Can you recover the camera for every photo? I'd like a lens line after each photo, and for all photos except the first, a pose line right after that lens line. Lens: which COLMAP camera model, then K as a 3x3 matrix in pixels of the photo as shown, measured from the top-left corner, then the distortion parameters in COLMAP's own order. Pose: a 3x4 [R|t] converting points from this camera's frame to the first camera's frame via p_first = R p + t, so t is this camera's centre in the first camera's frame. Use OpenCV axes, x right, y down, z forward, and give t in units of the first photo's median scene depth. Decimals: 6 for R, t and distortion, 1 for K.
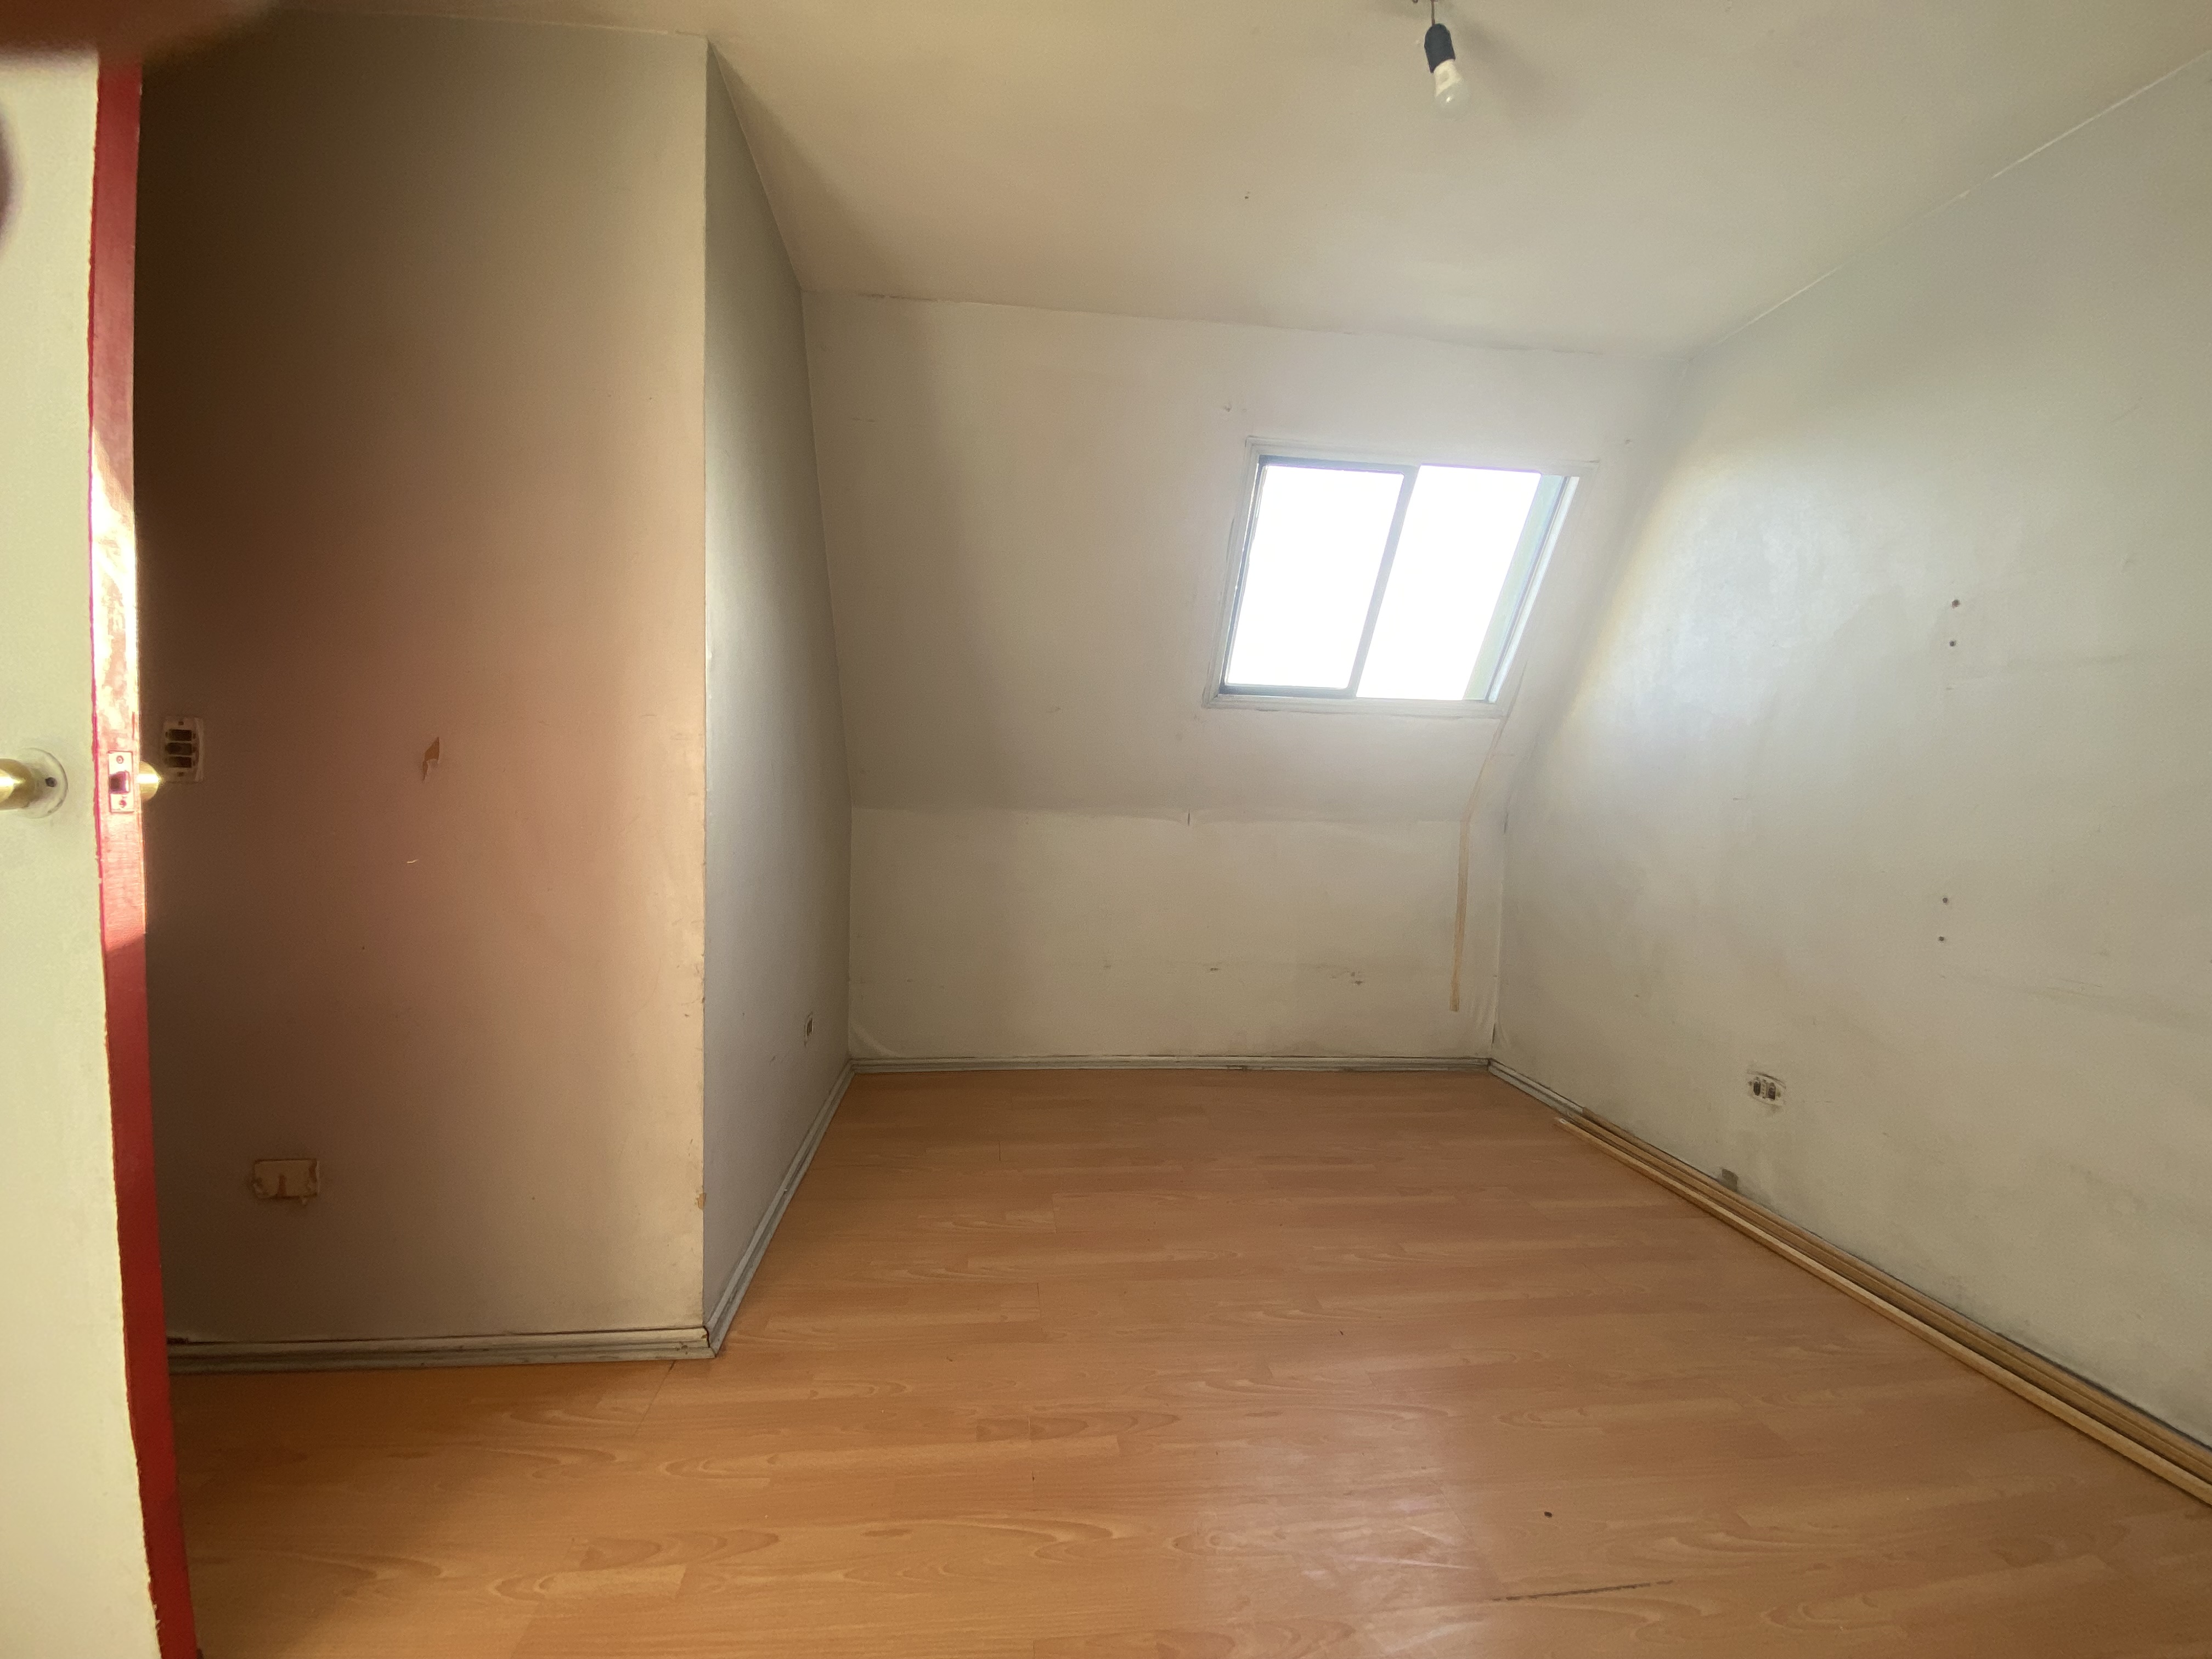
lens RADIAL K [[884.9, 0, 1106.0], [0, 884.9, 829.5], [0, 0, 1]] dist [0.000543, -0.014975]
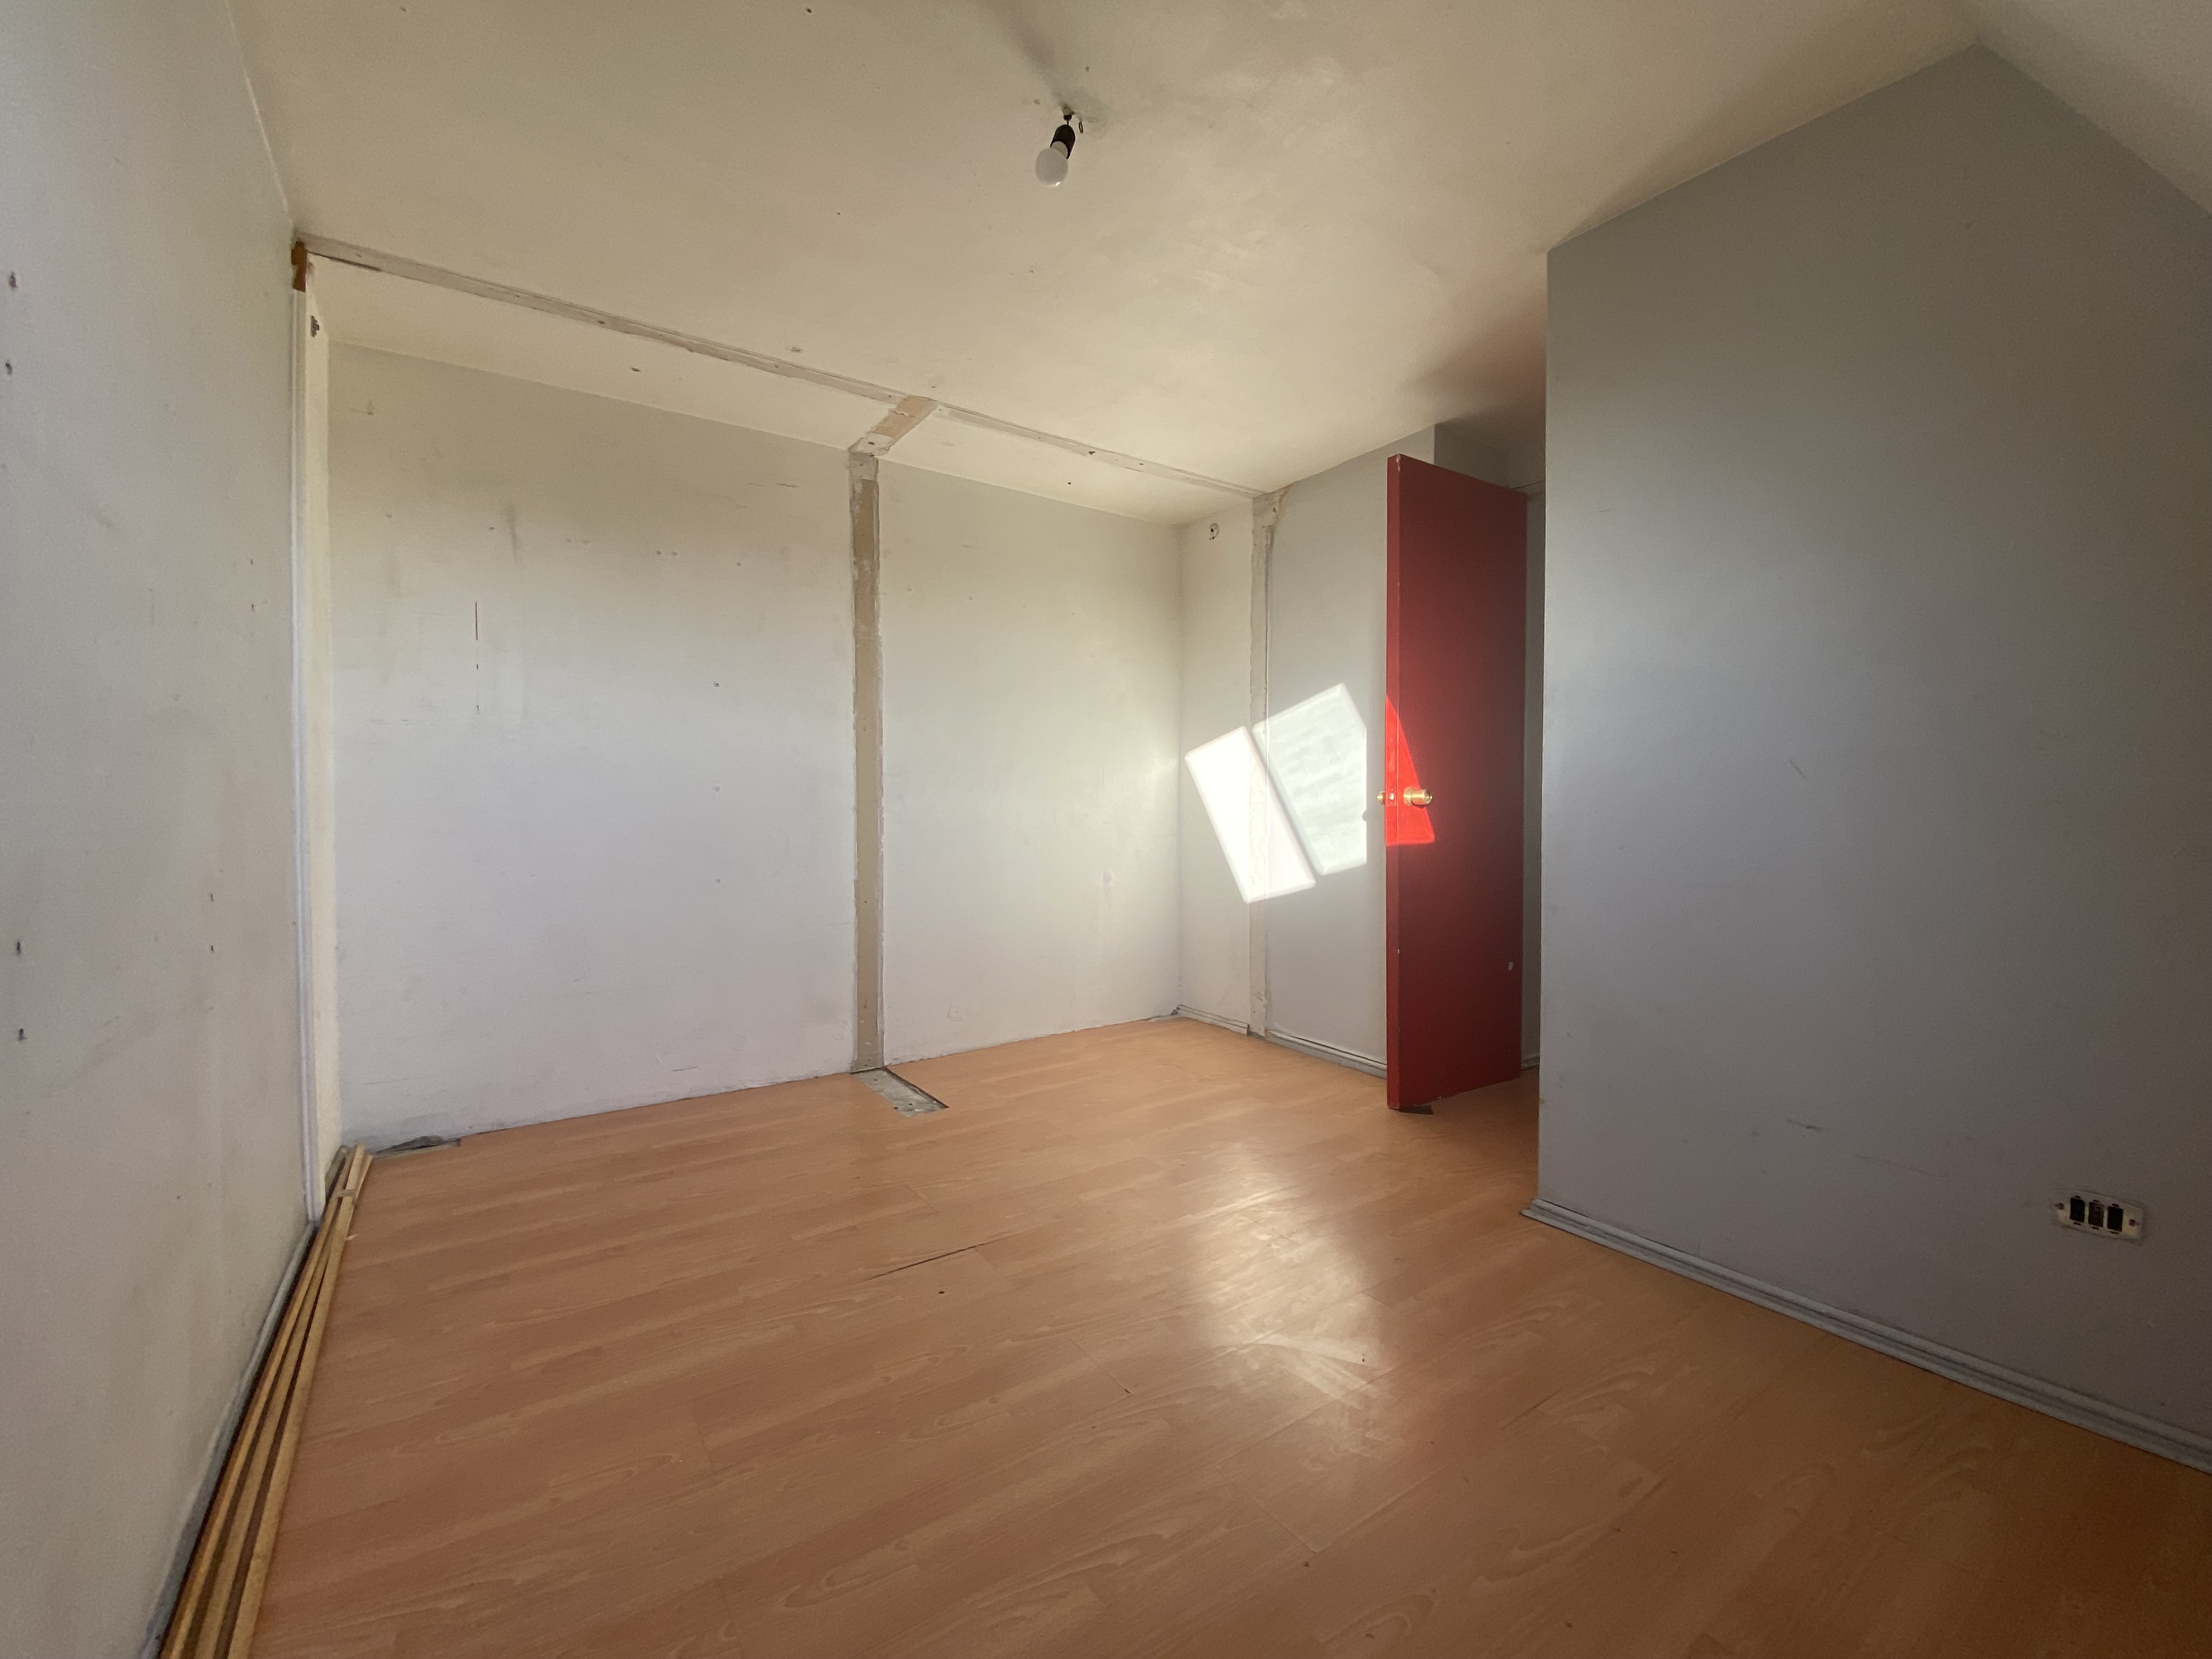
lens RADIAL K [[884.9, 0, 1106.0], [0, 884.9, 829.5], [0, 0, 1]] dist [0.000543, -0.014975]
pose [[-0.888567, -0.011066, -0.458613, 0.774375], [-0.038689, 0.997955, 0.050881, -0.032877], [0.457112, 0.062955, -0.887178, 1.938807]]
